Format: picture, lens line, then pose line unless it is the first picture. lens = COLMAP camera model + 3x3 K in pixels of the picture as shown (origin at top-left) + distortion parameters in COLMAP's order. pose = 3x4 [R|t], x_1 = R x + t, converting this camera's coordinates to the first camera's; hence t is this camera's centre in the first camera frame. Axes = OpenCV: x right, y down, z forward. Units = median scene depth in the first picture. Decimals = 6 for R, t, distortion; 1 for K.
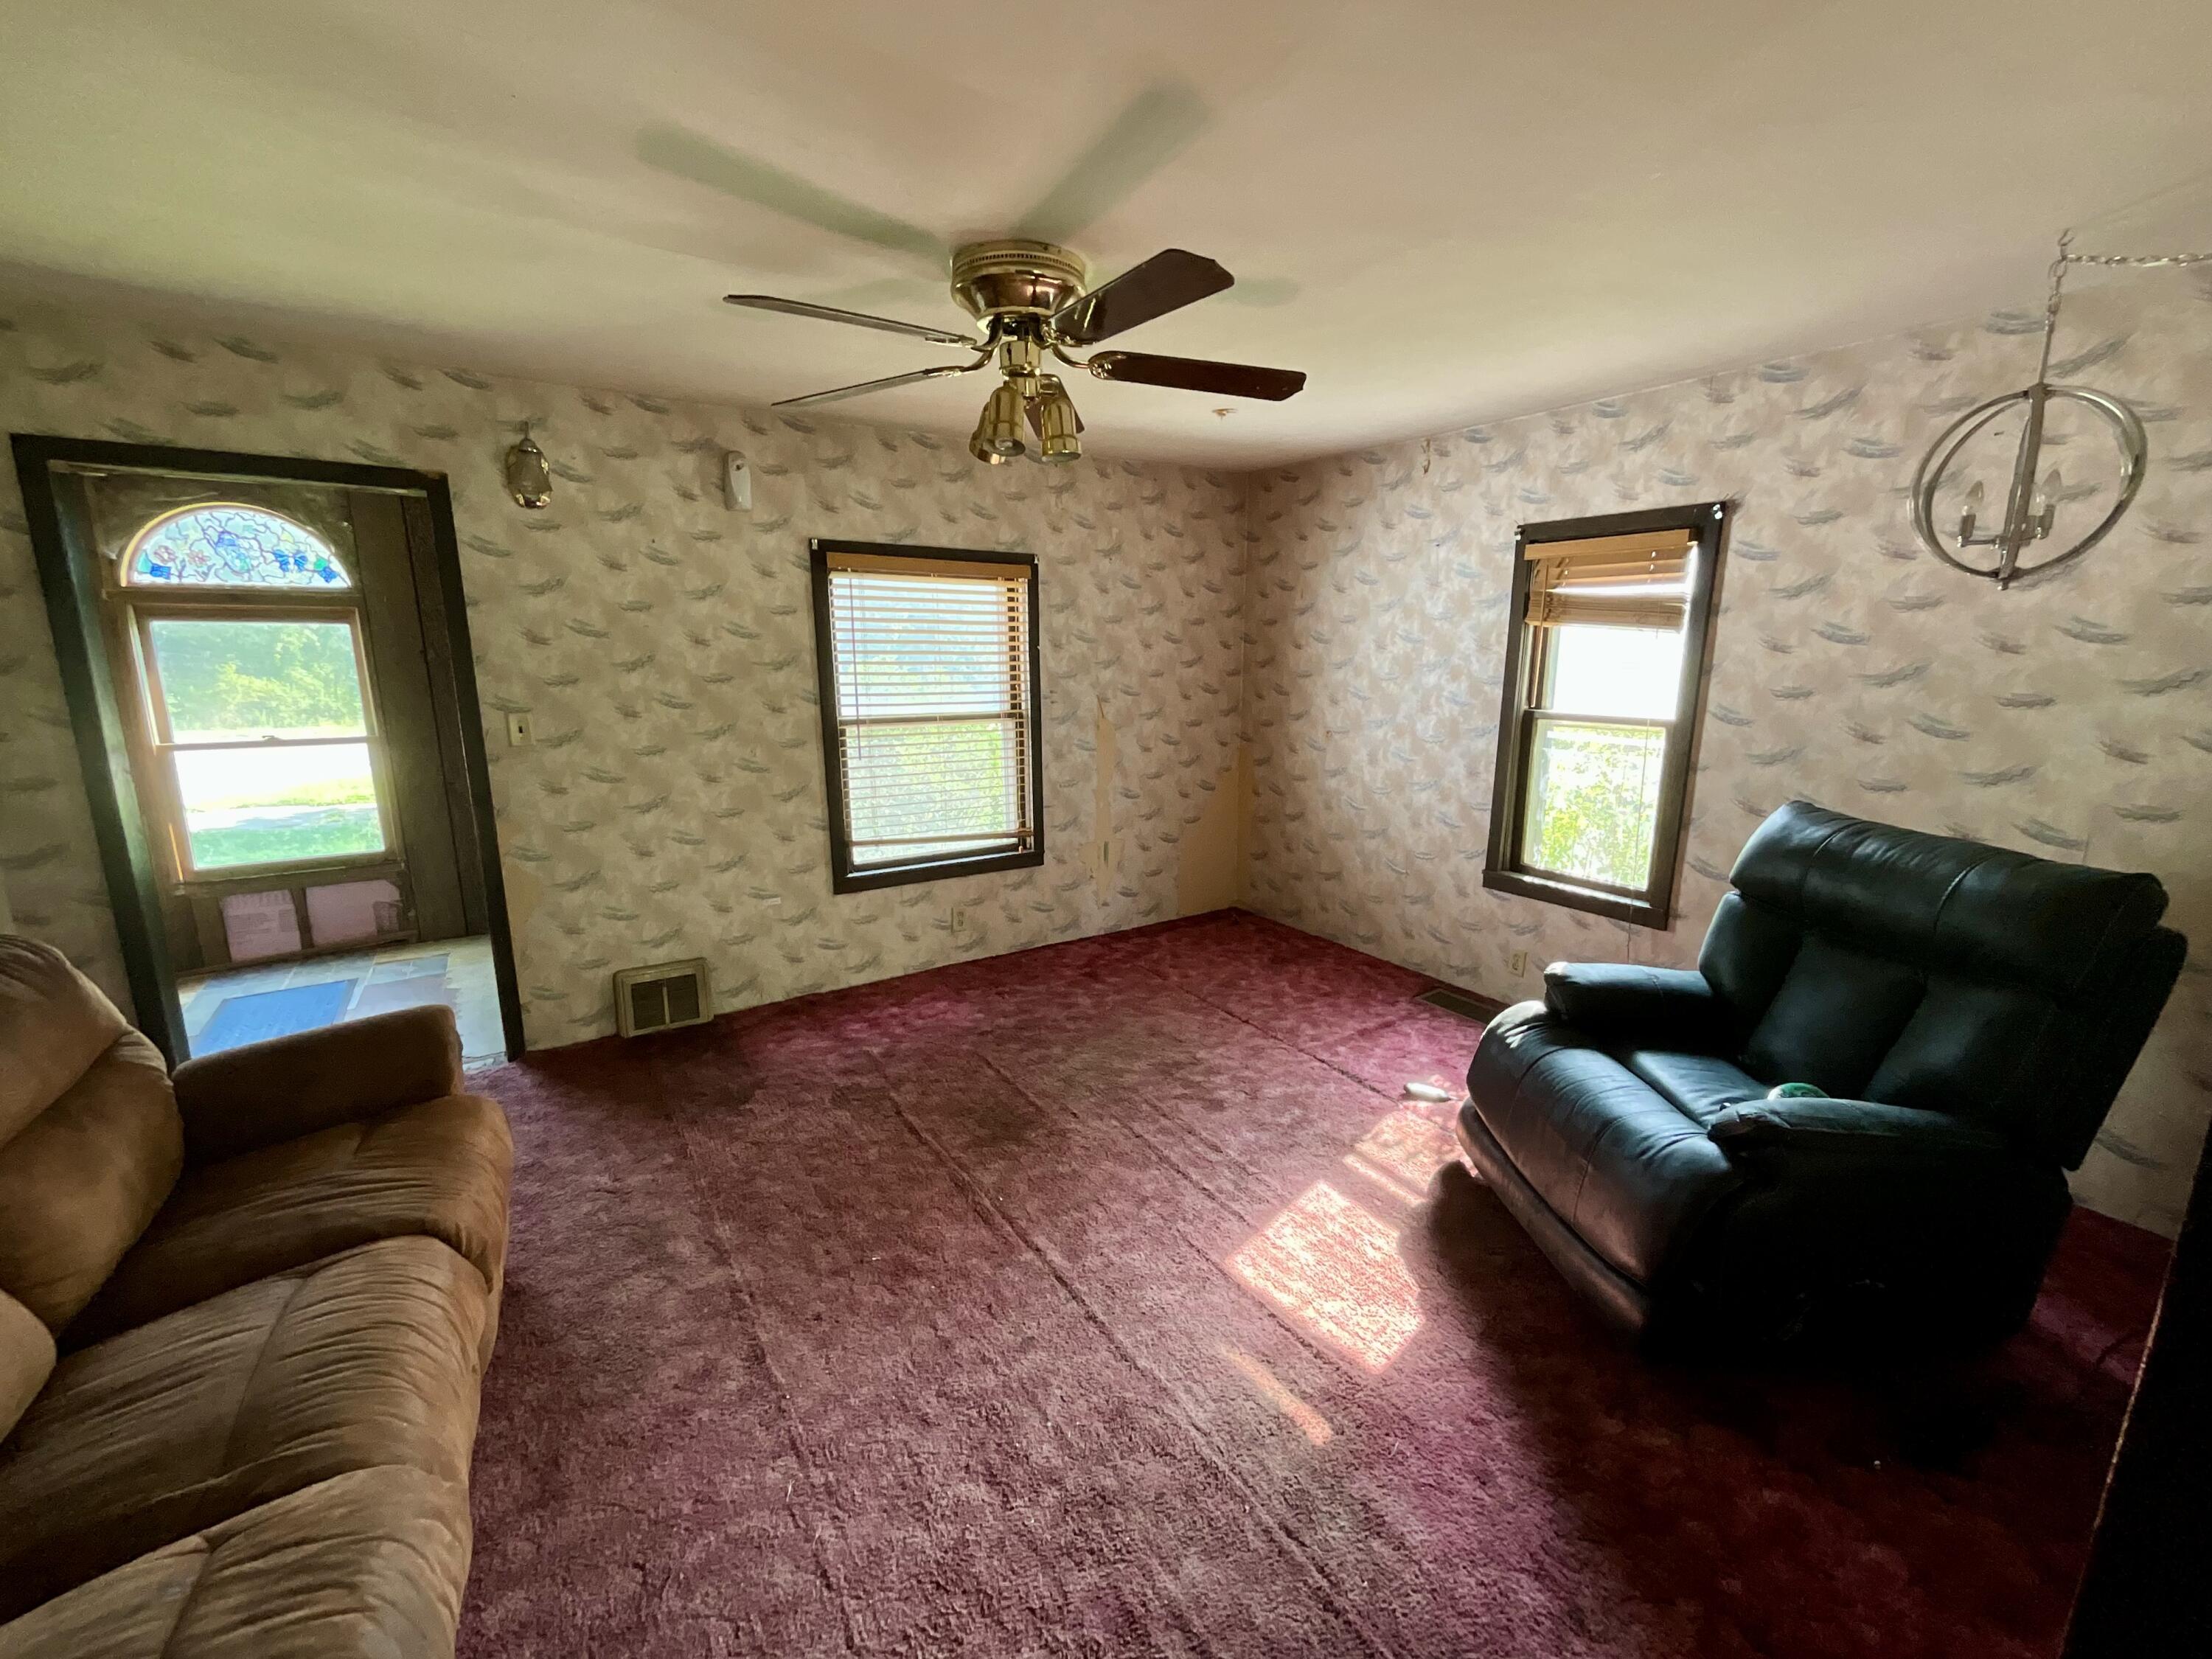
lens RADIAL K [[891.4, 0, 1106.9], [0, 891.4, 829.5], [0, 0, 1]] dist [0.001571, 0.000746]
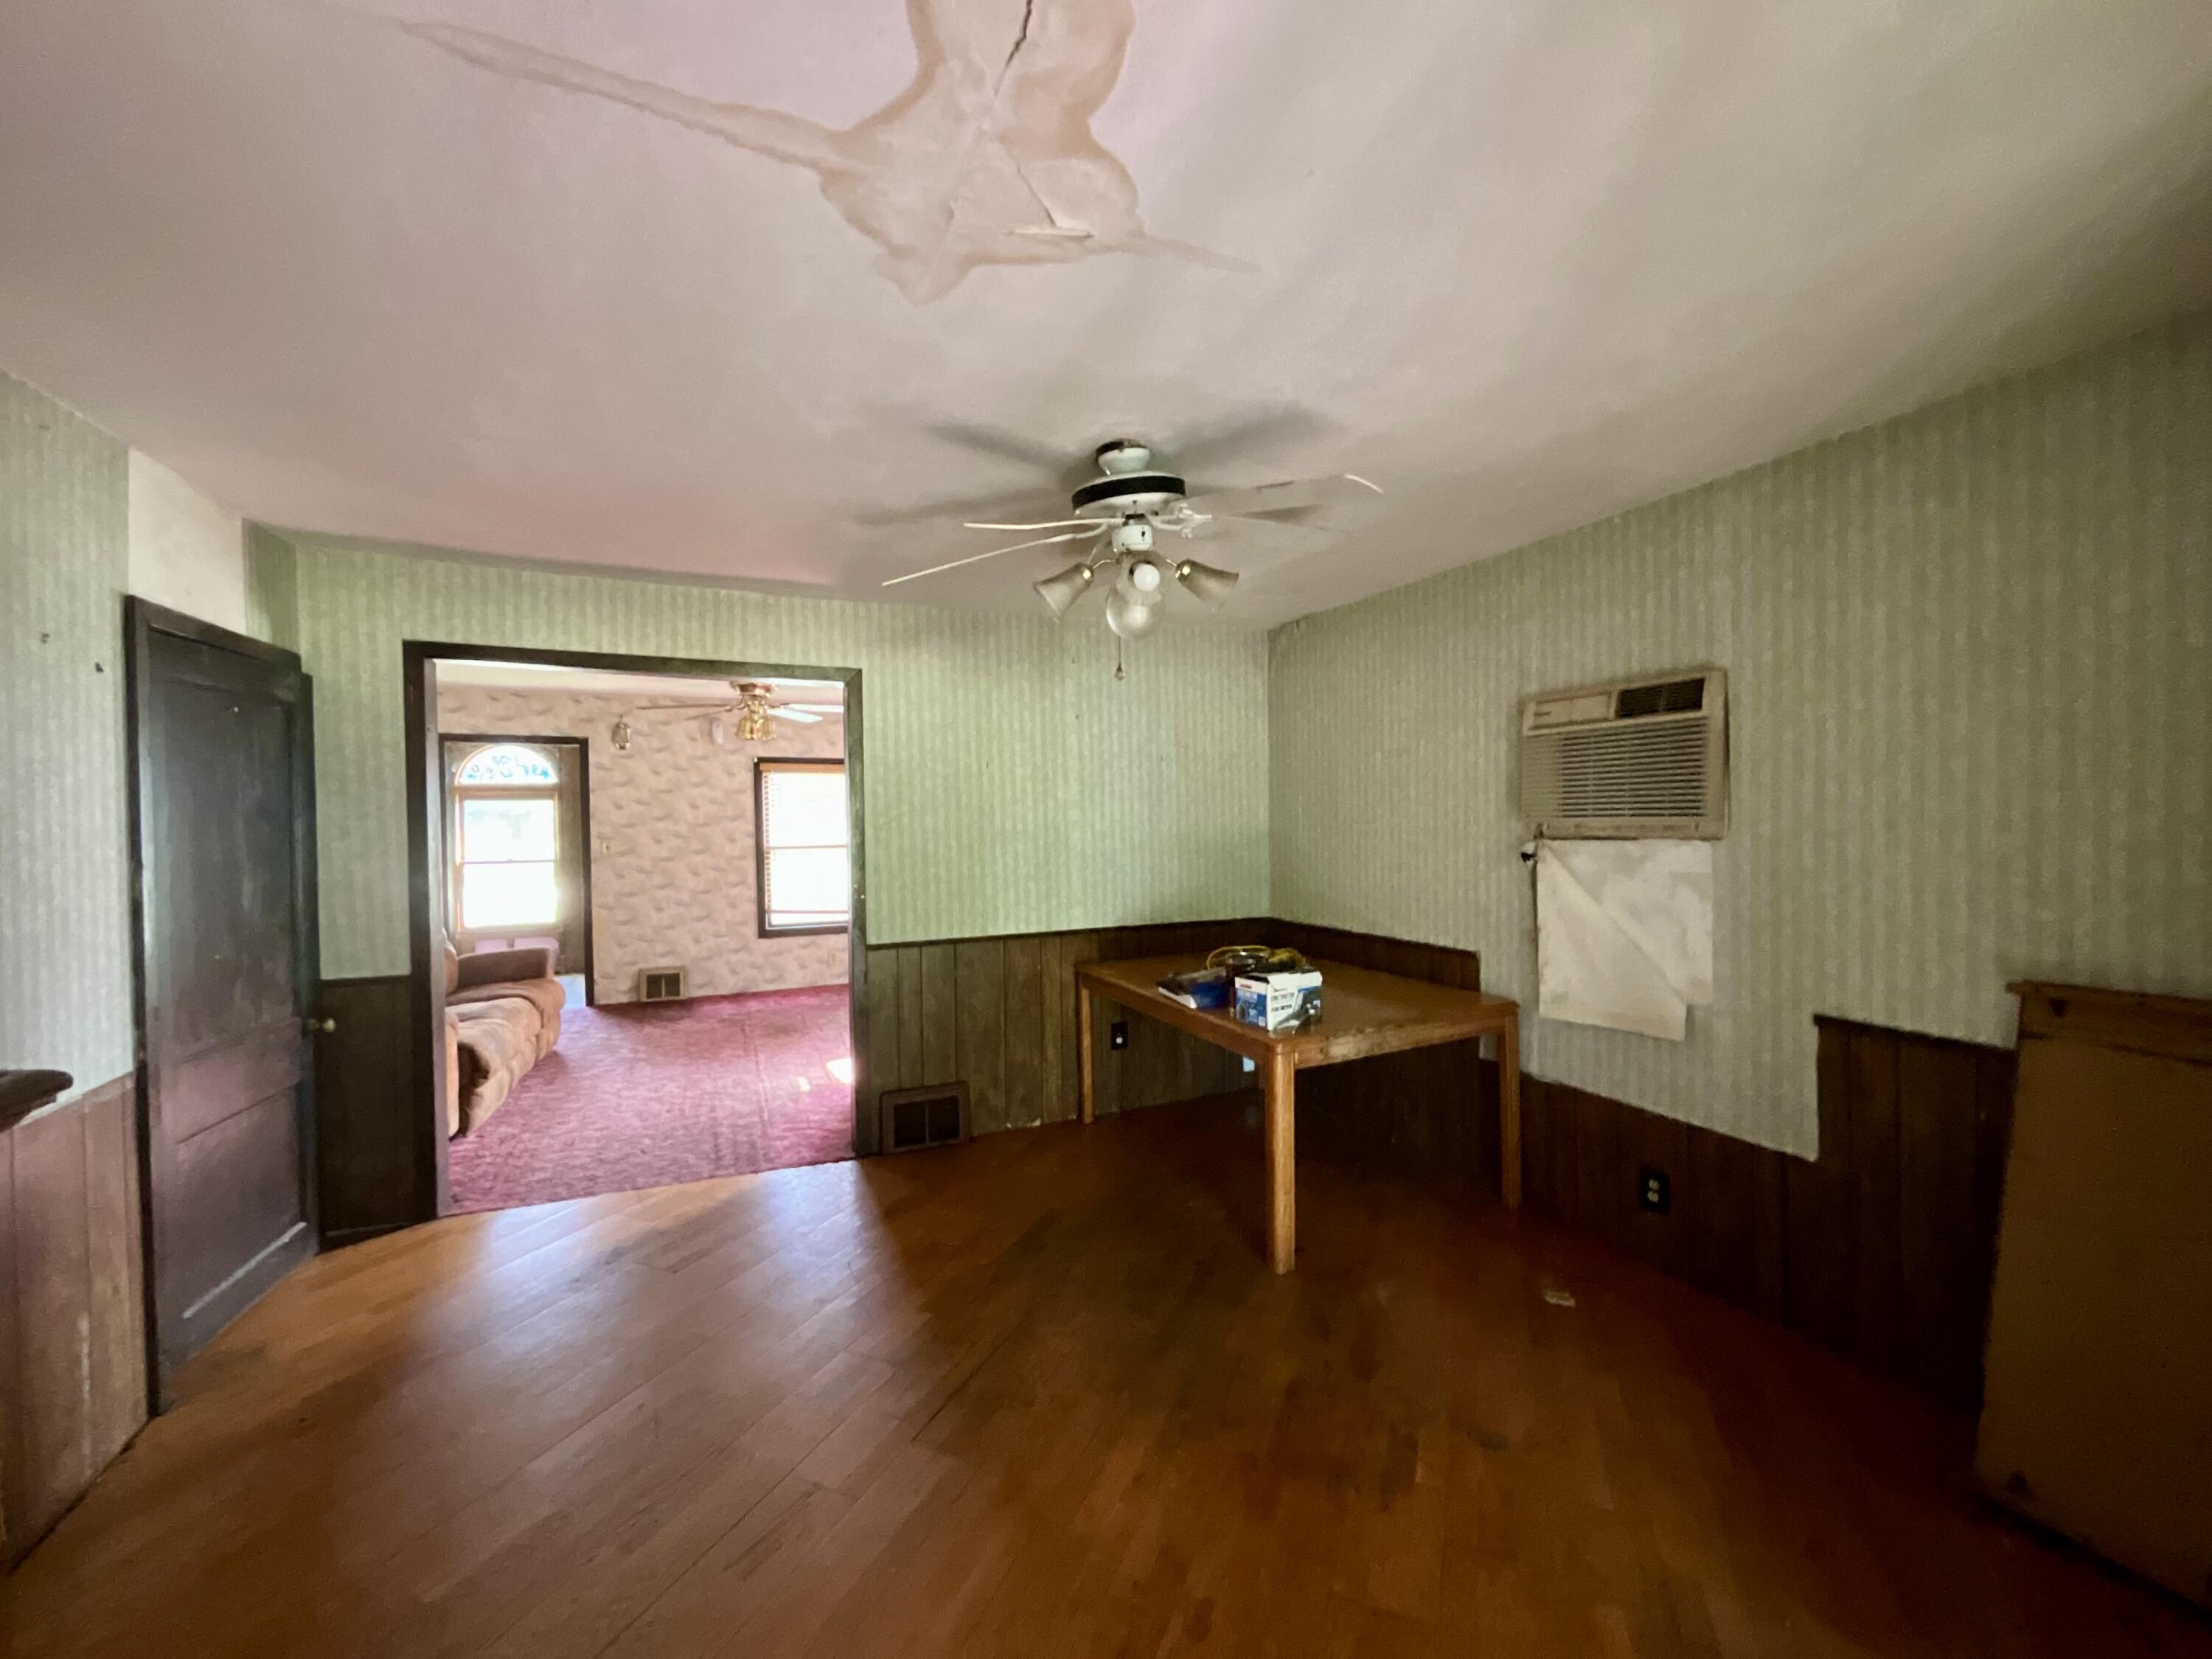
lens RADIAL K [[891.4, 0, 1105.8], [0, 891.4, 836.4], [0, 0, 1]] dist [0.001571, 0.000746]
pose [[0.985437, -0.006400, -0.169922, 0.818695], [-0.023344, 0.984738, -0.172471, 0.187504], [0.168432, 0.173926, 0.970248, -0.817141]]
